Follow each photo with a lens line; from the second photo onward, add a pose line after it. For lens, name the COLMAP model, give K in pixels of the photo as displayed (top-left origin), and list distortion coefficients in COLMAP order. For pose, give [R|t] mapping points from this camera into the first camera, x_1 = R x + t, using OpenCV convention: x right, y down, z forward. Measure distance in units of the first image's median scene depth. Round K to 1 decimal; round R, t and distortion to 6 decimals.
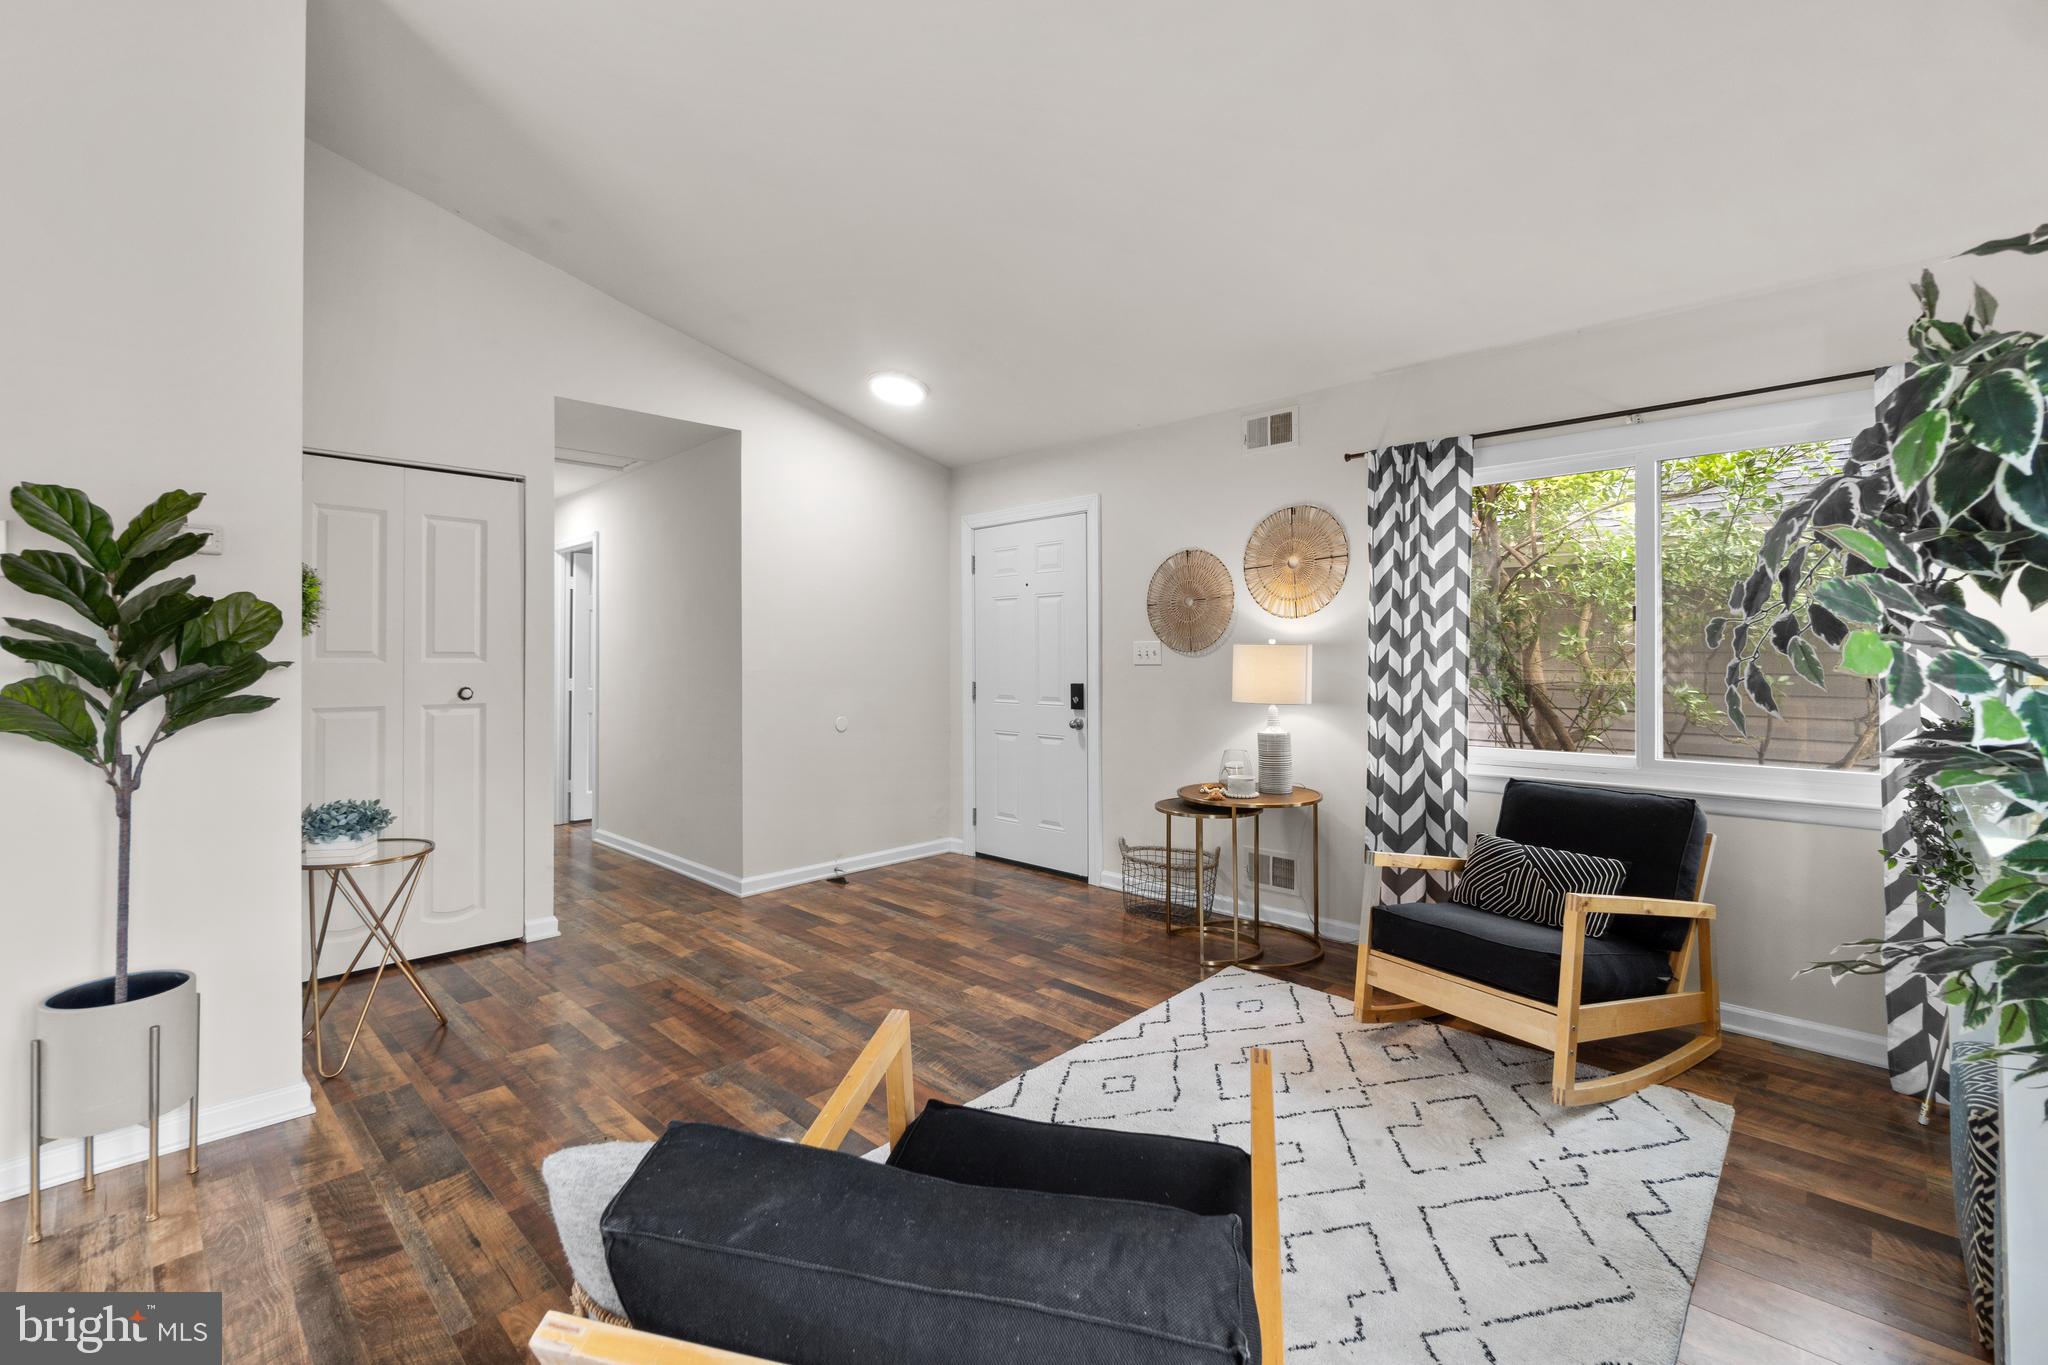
lens RADIAL K [[885.4, 0, 1014.8], [0, 885.4, 678.0], [0, 0, 1]] dist [-0.006390, 0.002246]
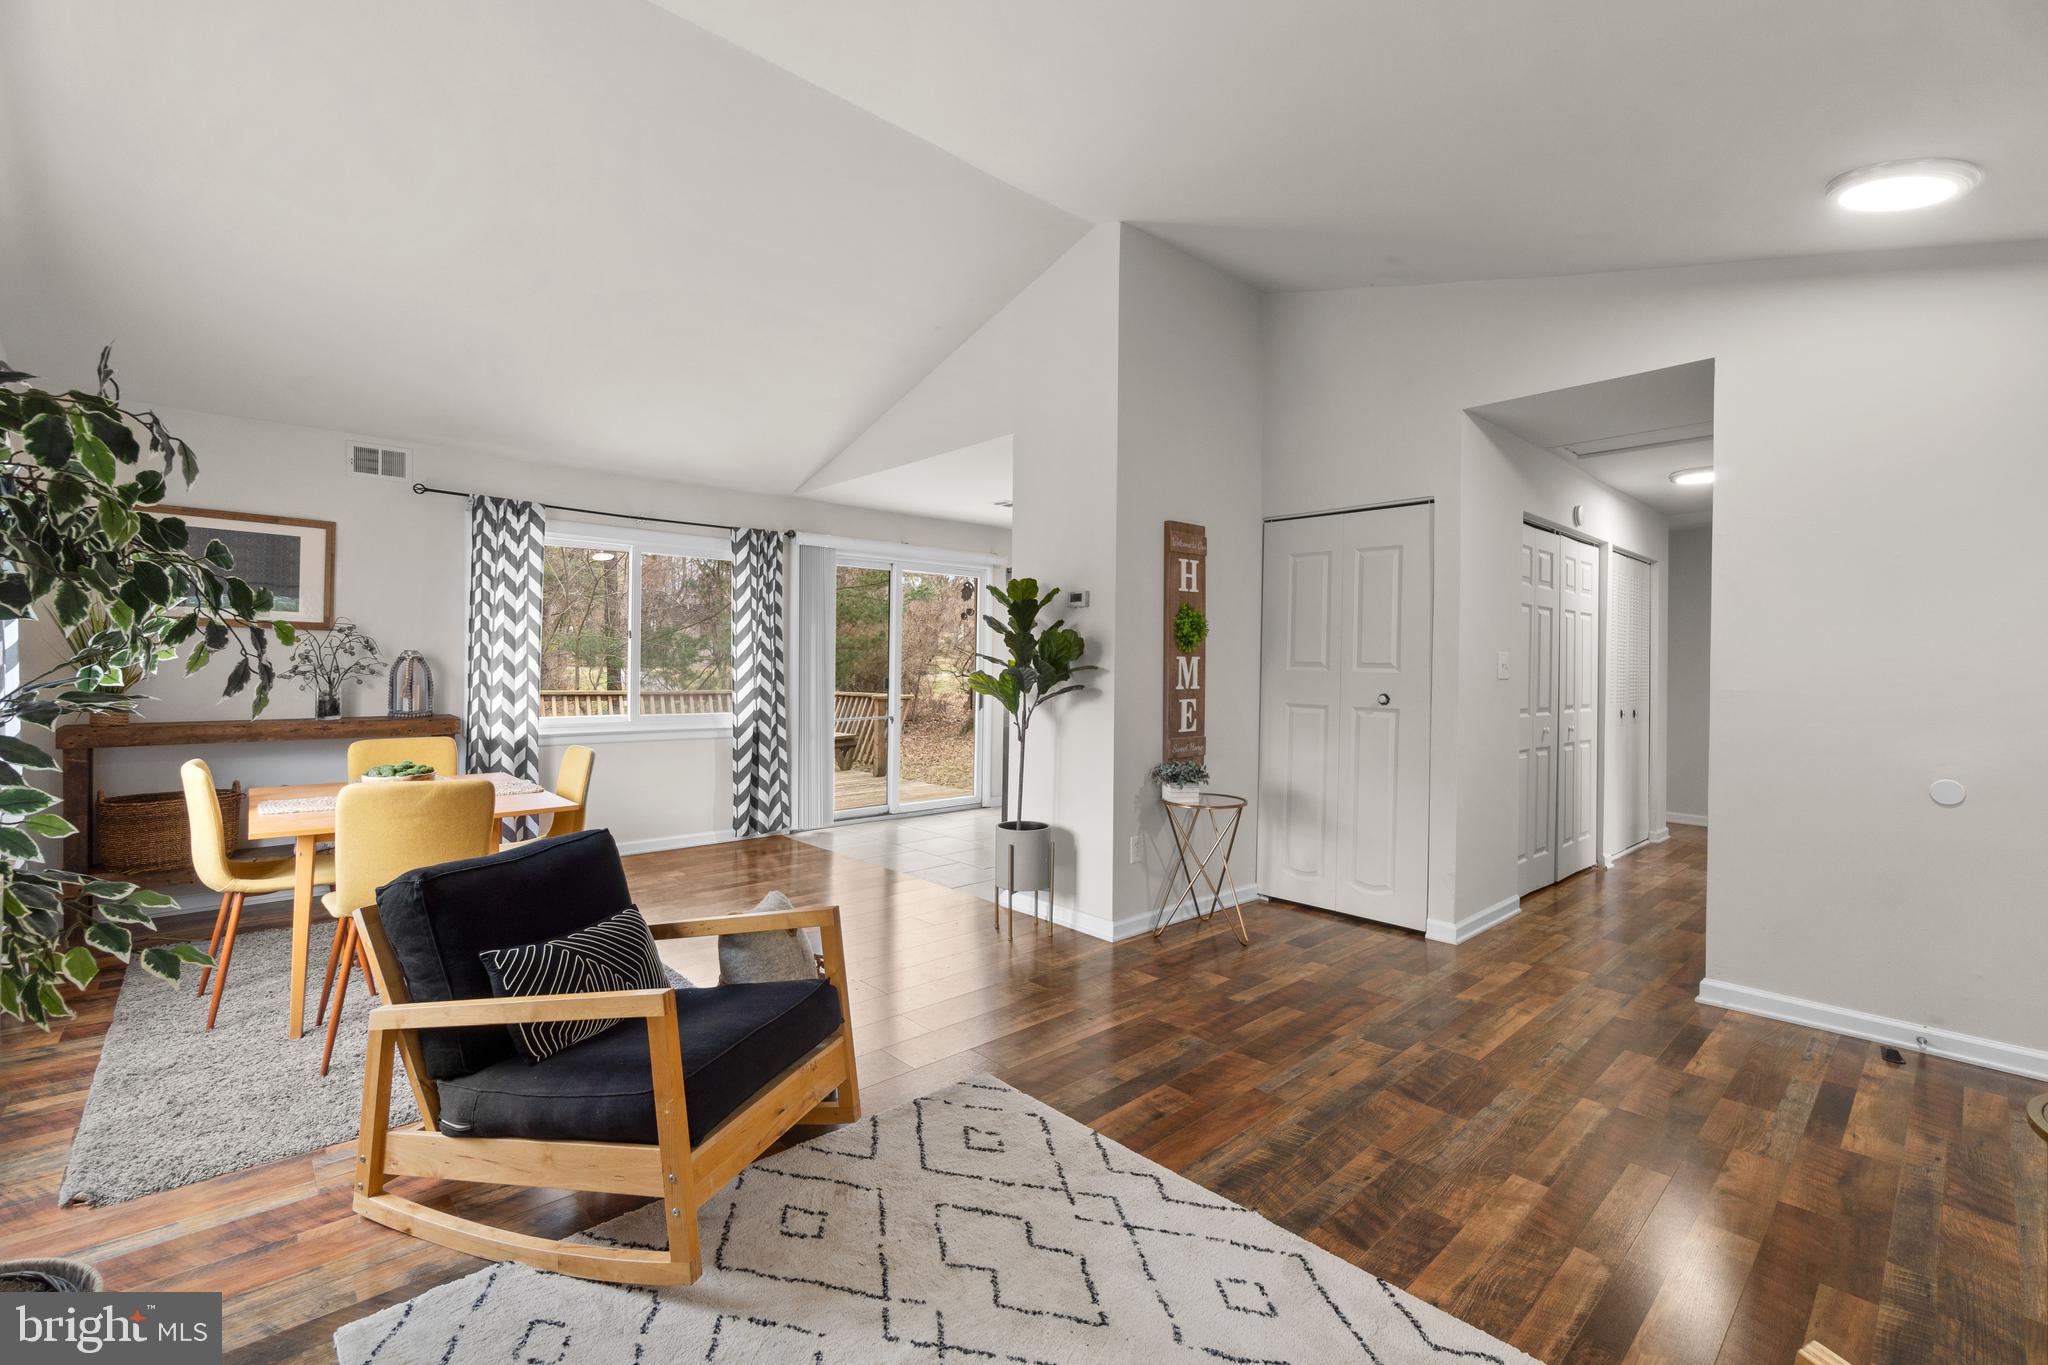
lens RADIAL K [[885.4, 0, 1005.1], [0, 885.4, 668.2], [0, 0, 1]] dist [-0.006390, 0.002246]
pose [[-0.069025, 0.007306, -0.997588, 0.624732], [-0.033226, 0.999402, 0.009619, -0.019259], [0.997061, 0.033810, -0.068741, 0.652556]]
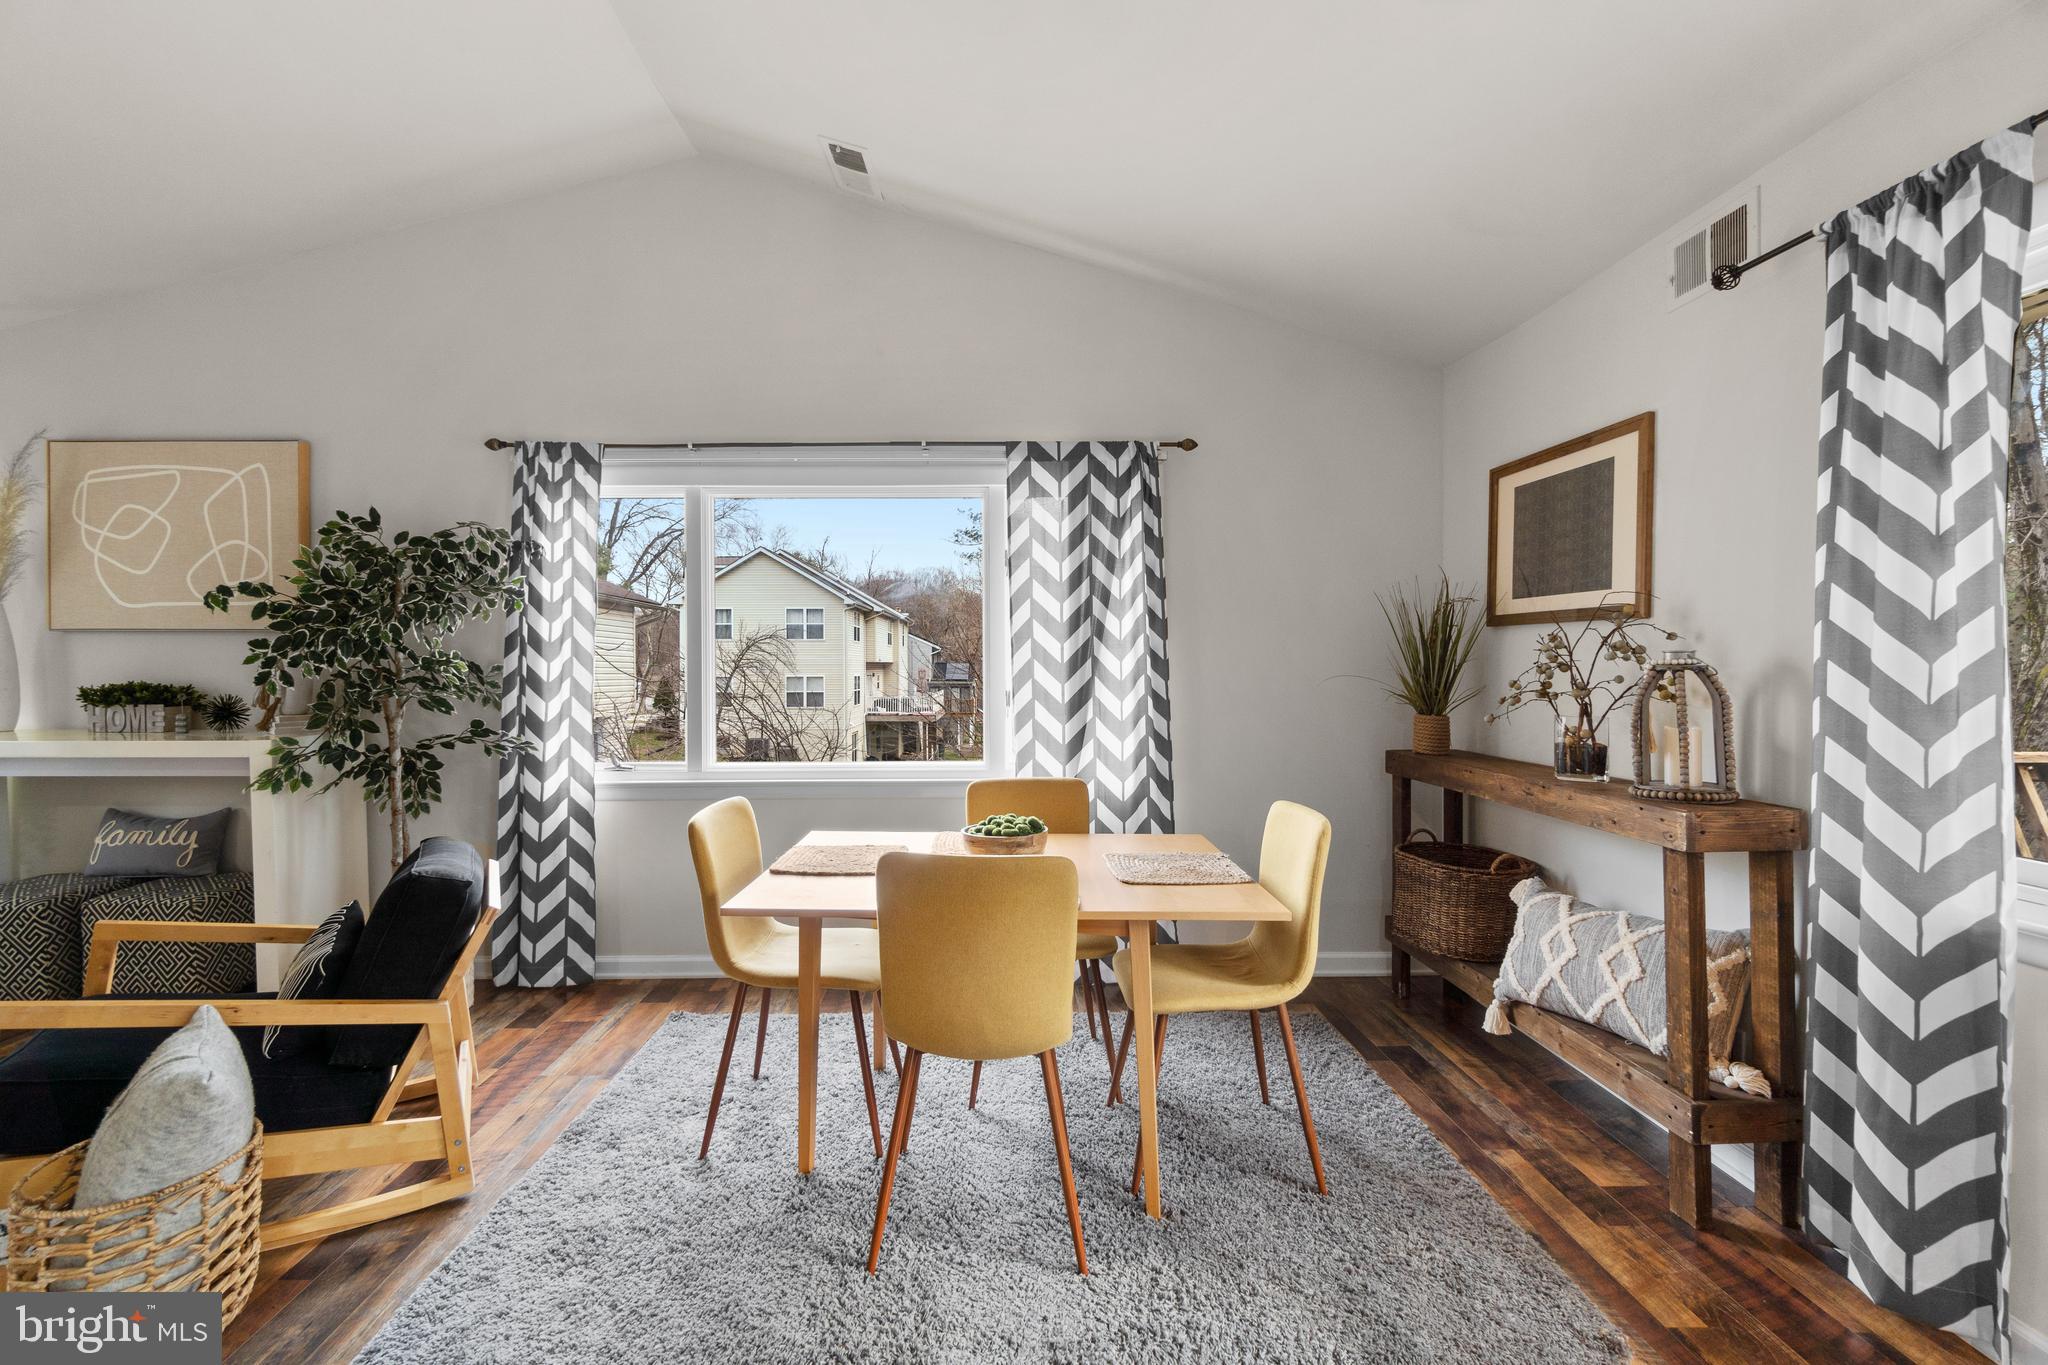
lens RADIAL K [[885.4, 0, 965.9], [0, 885.4, 678.0], [0, 0, 1]] dist [-0.006390, 0.002246]
pose [[-0.705192, -0.007196, 0.708979, -0.821352], [0.019069, 0.999394, 0.029111, -0.010931], [-0.708759, 0.034048, -0.704628, 0.419283]]
